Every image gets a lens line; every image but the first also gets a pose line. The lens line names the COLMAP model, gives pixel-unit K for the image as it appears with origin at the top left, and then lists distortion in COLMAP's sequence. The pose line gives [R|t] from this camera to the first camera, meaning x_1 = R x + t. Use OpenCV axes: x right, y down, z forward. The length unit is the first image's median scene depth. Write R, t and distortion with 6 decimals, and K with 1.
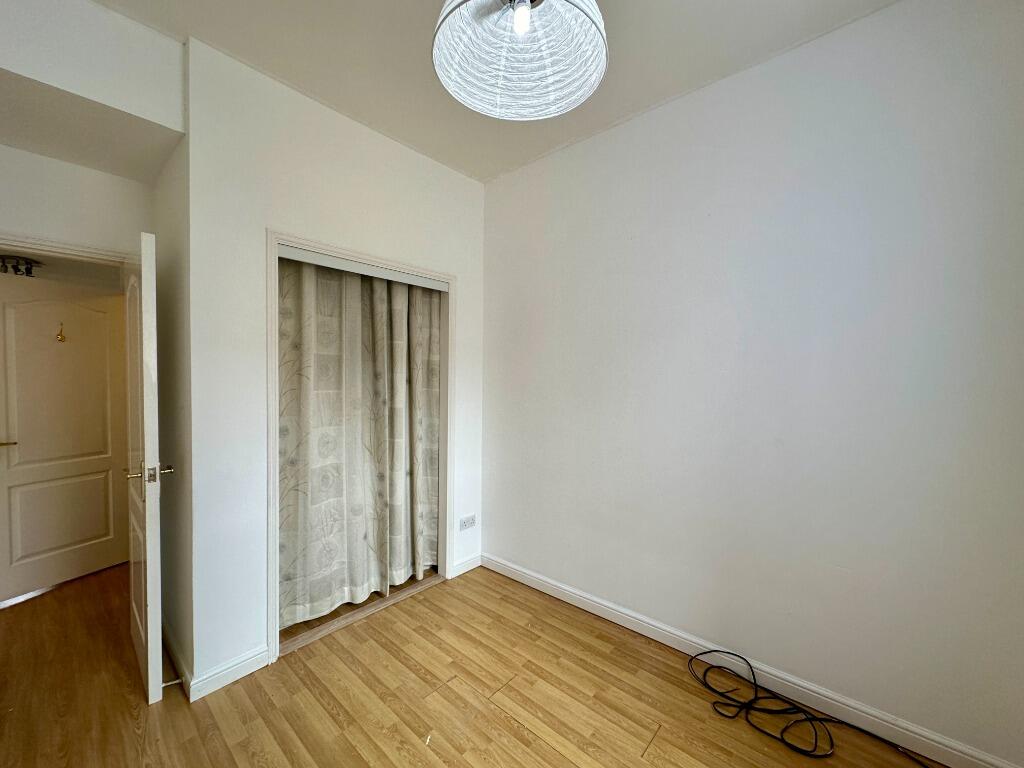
lens RADIAL K [[408.4, 0, 510.6], [0, 408.4, 381.7], [0, 0, 1]] dist [-0.000309, 0.000942]
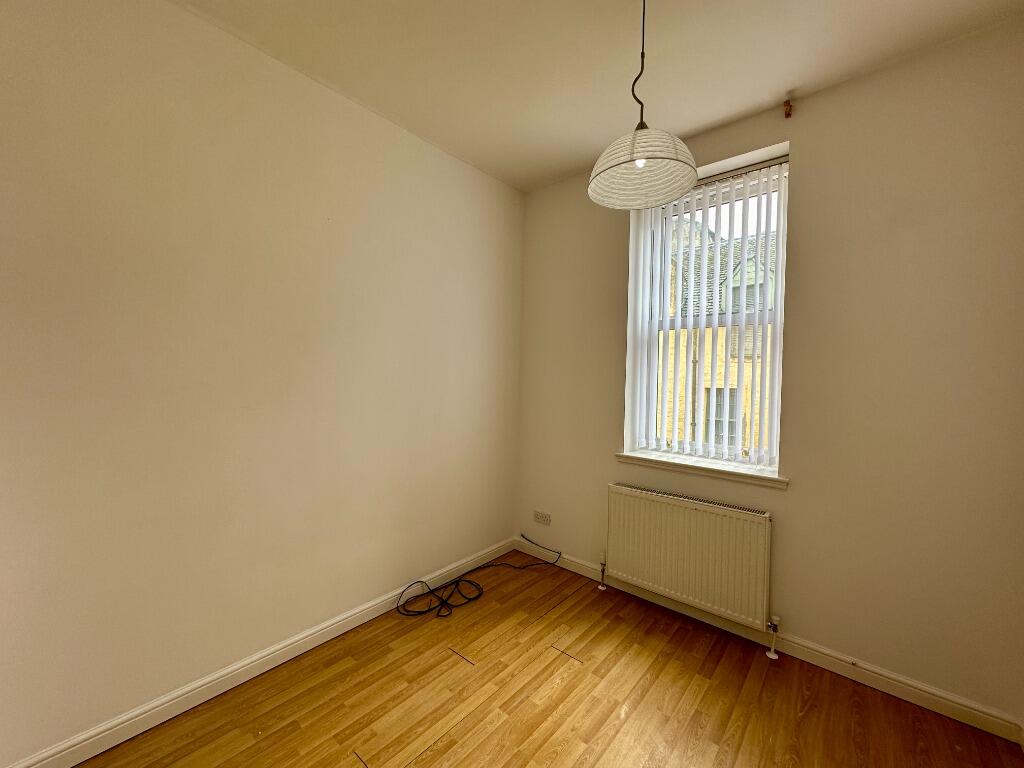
lens RADIAL K [[408.4, 0, 510.8], [0, 408.4, 383.0], [0, 0, 1]] dist [-0.000309, 0.000942]
pose [[-0.014743, -0.020221, 0.999687, -0.796213], [-0.004985, 0.999785, 0.020150, -0.003719], [-0.999879, -0.004686, -0.014841, 0.751688]]
